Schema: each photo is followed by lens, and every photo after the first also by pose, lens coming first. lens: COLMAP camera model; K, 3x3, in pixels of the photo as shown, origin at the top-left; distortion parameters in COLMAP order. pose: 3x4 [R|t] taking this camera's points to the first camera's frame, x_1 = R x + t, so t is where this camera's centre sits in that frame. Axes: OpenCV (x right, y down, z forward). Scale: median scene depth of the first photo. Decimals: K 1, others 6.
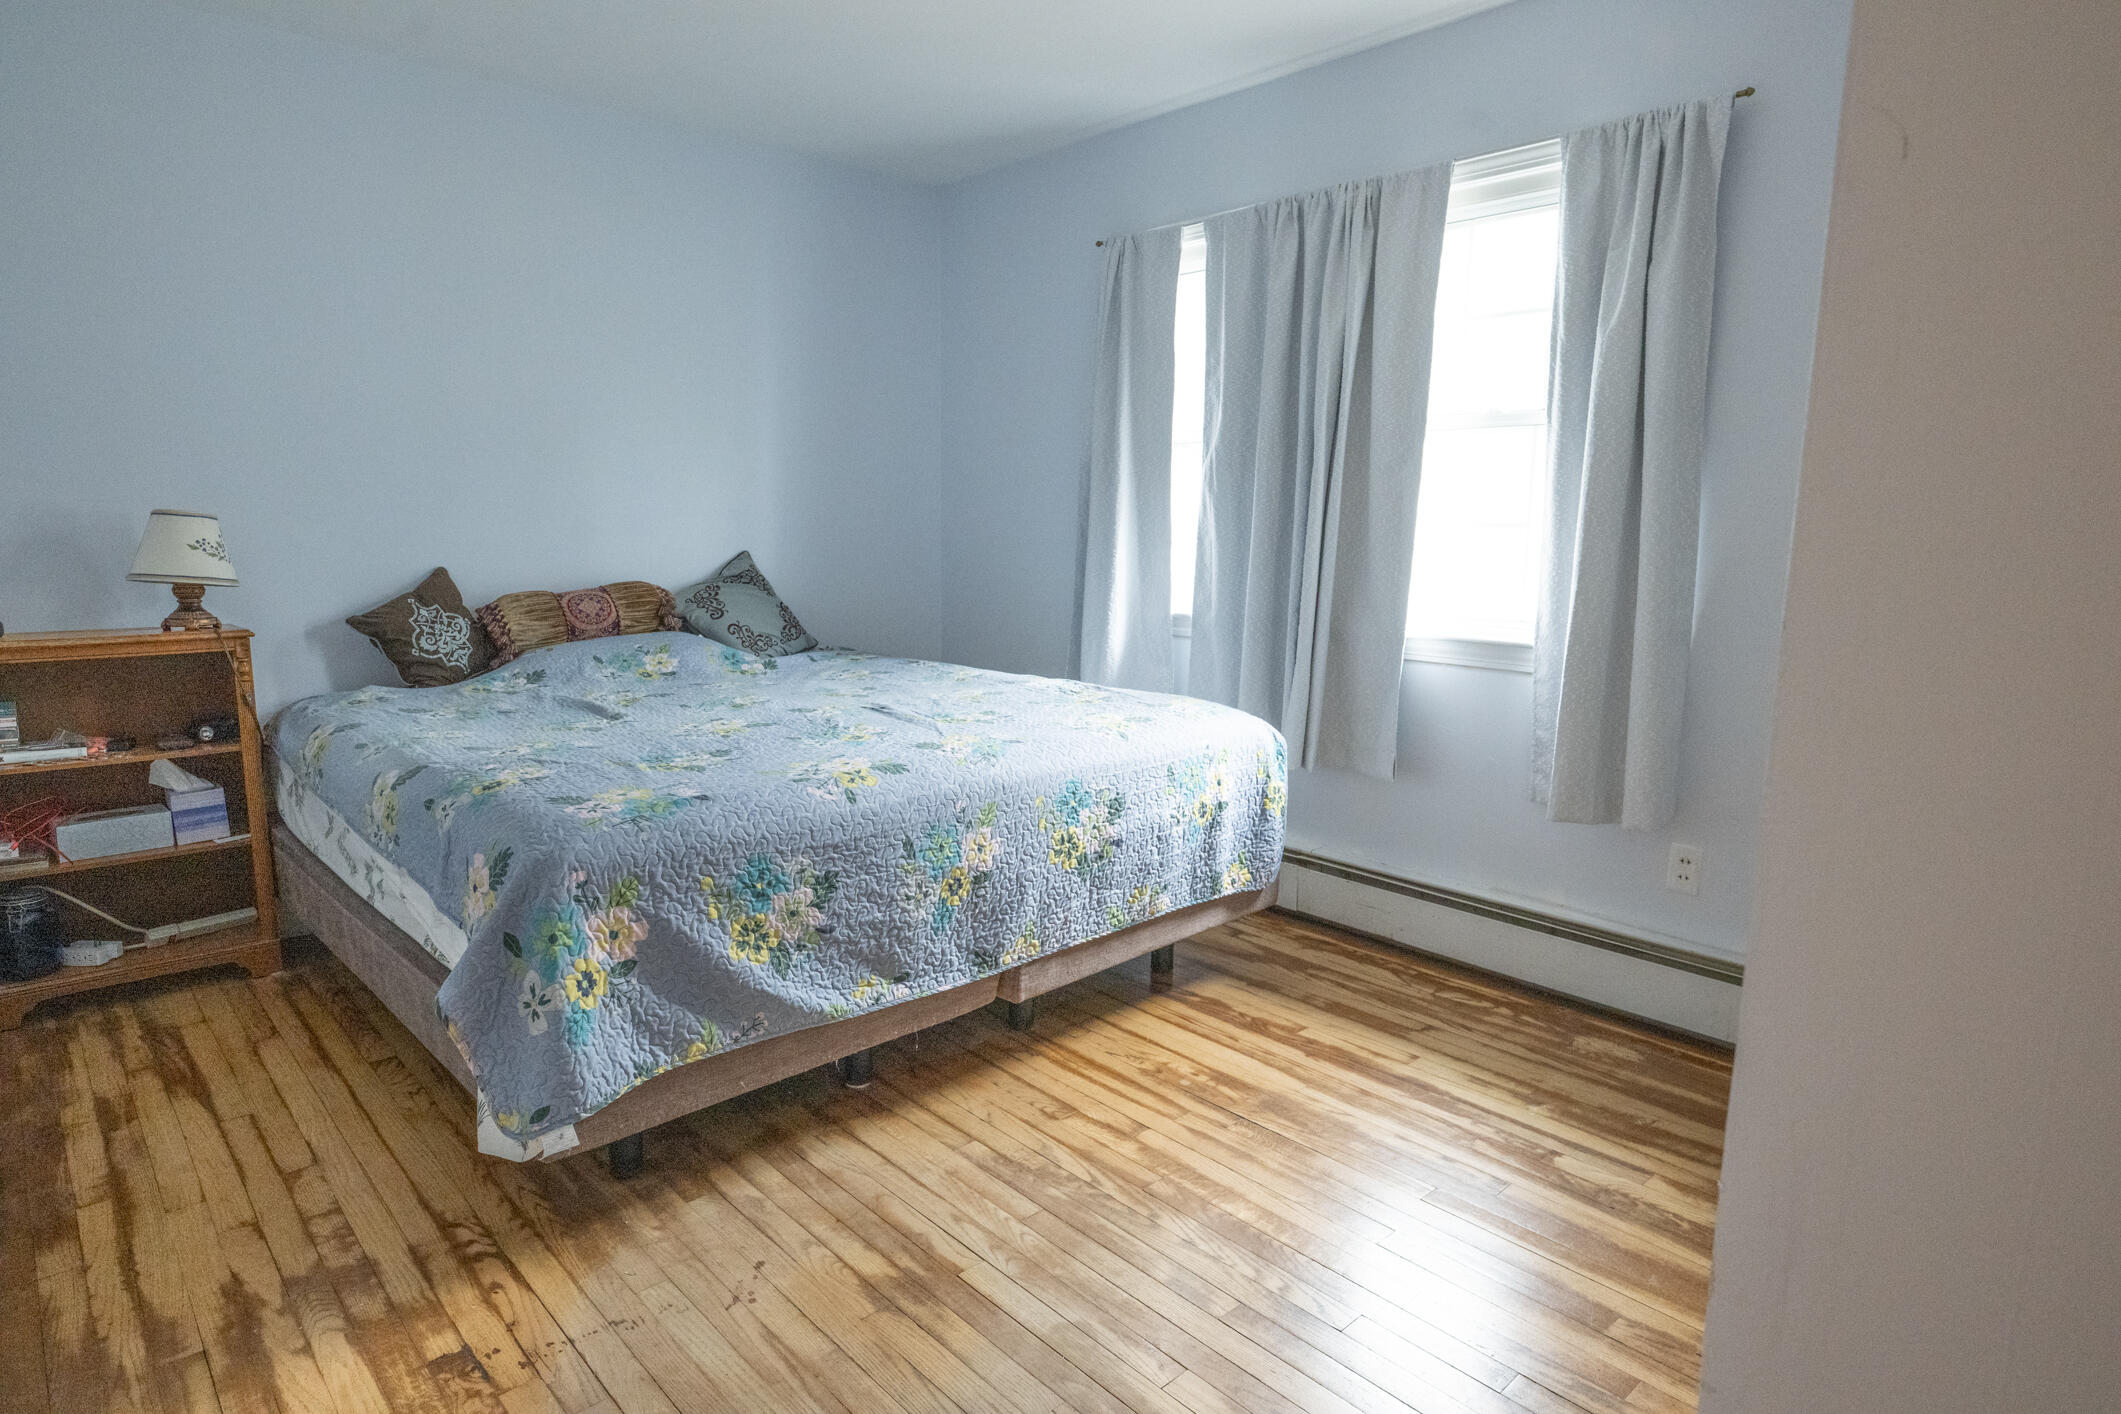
lens RADIAL K [[1193.9, 0, 1066.5], [0, 1193.9, 706.1], [0, 0, 1]] dist [-0.003625, 0.002981]
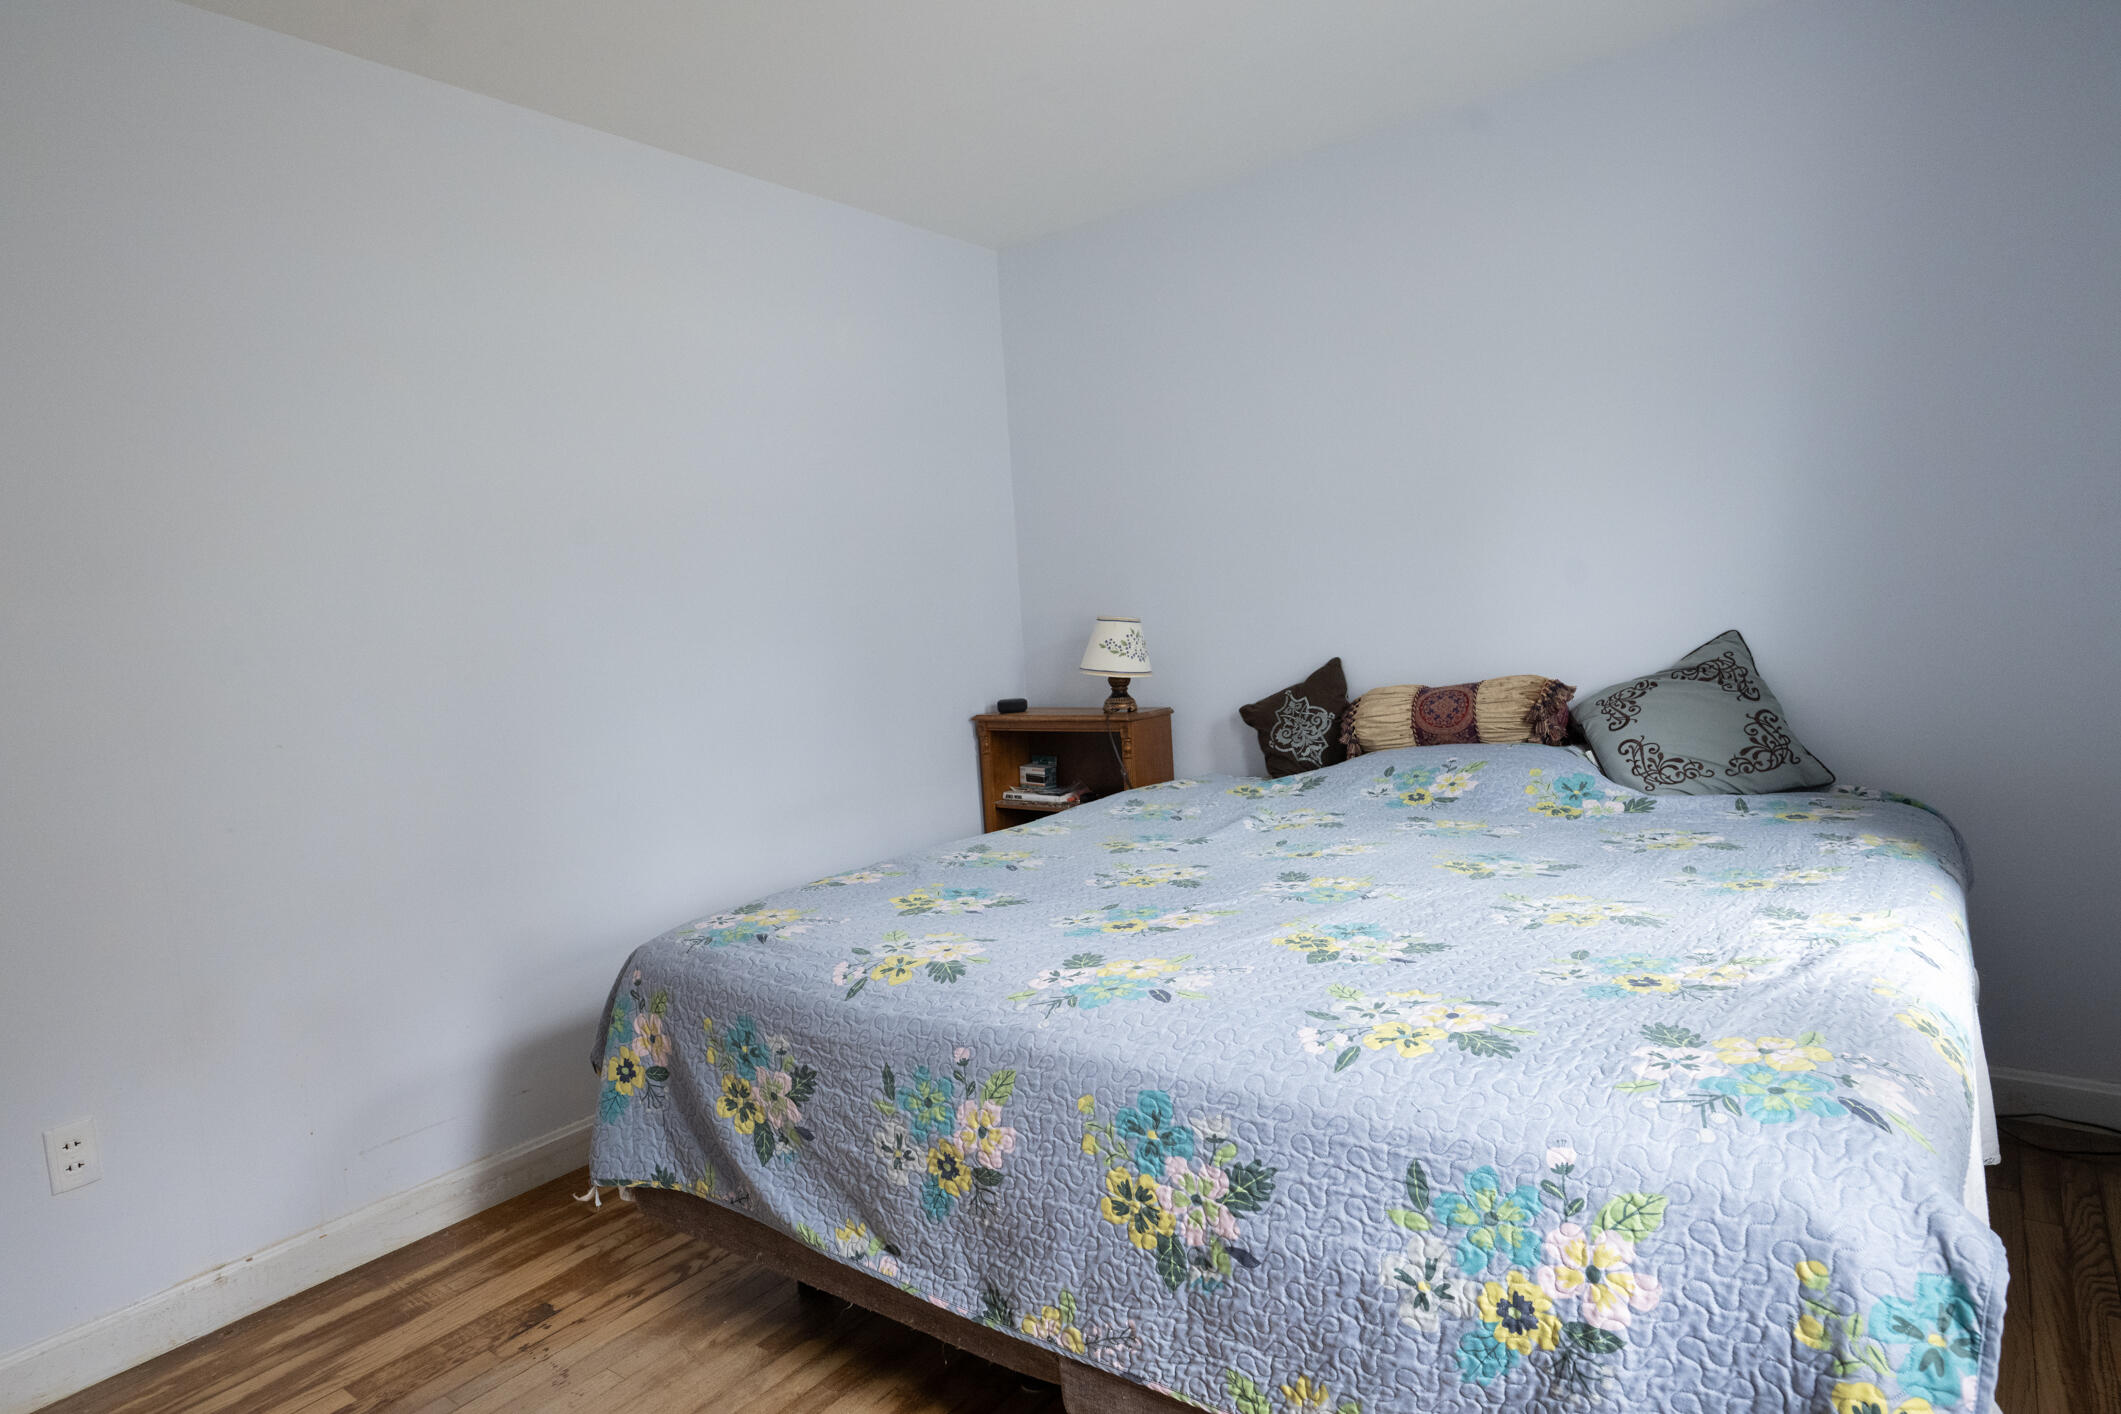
lens RADIAL K [[1193.9, 0, 1068.2], [0, 1193.9, 717.1], [0, 0, 1]] dist [-0.003625, 0.002981]
pose [[0.161398, 0.066054, -0.984676, 0.574847], [-0.087067, 0.994820, 0.052463, -0.148073], [0.983041, 0.077265, 0.166313, 0.929958]]
